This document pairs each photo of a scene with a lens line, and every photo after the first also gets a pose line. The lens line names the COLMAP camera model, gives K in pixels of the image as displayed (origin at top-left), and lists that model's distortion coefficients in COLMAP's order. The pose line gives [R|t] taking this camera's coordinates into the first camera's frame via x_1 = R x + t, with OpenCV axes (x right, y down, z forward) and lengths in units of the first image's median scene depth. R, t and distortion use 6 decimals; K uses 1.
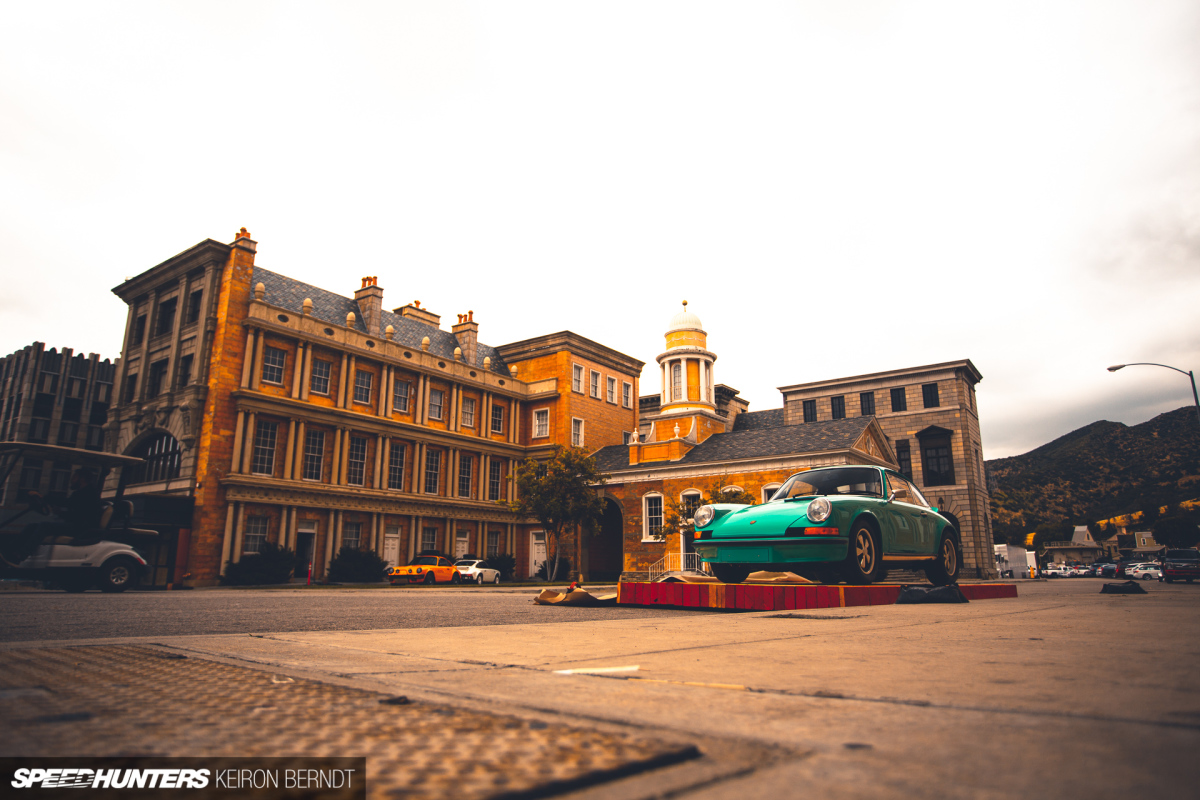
lens RADIAL K [[761.9, 0, 598.3], [0, 761.9, 400.1], [0, 0, 1]] dist [0.000112, 0.000039]
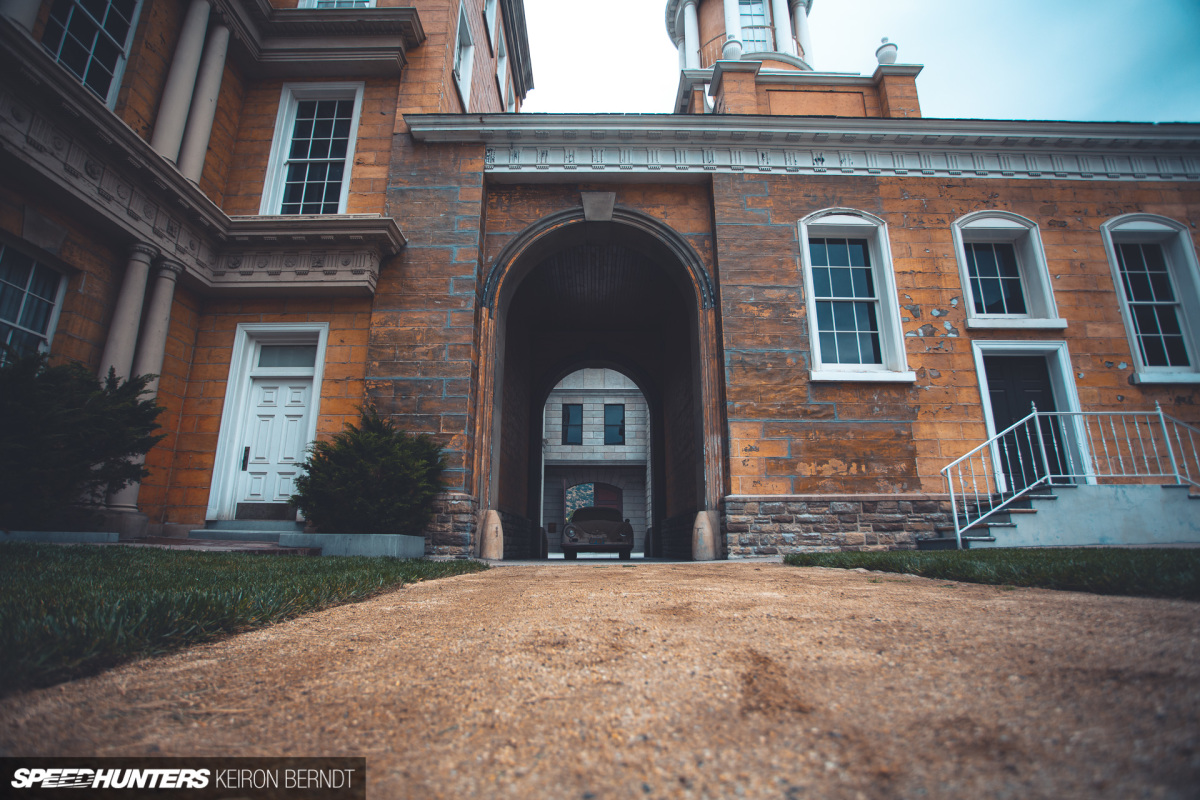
lens RADIAL K [[585.8, 0, 596.7], [0, 585.8, 393.8], [0, 0, 1]] dist [-0.004583, -0.000098]
pose [[0.802570, 0.143462, 0.579050, -0.111783], [-0.131352, 0.989328, -0.063054, 0.210713], [-0.581917, -0.025454, 0.812850, 0.877116]]
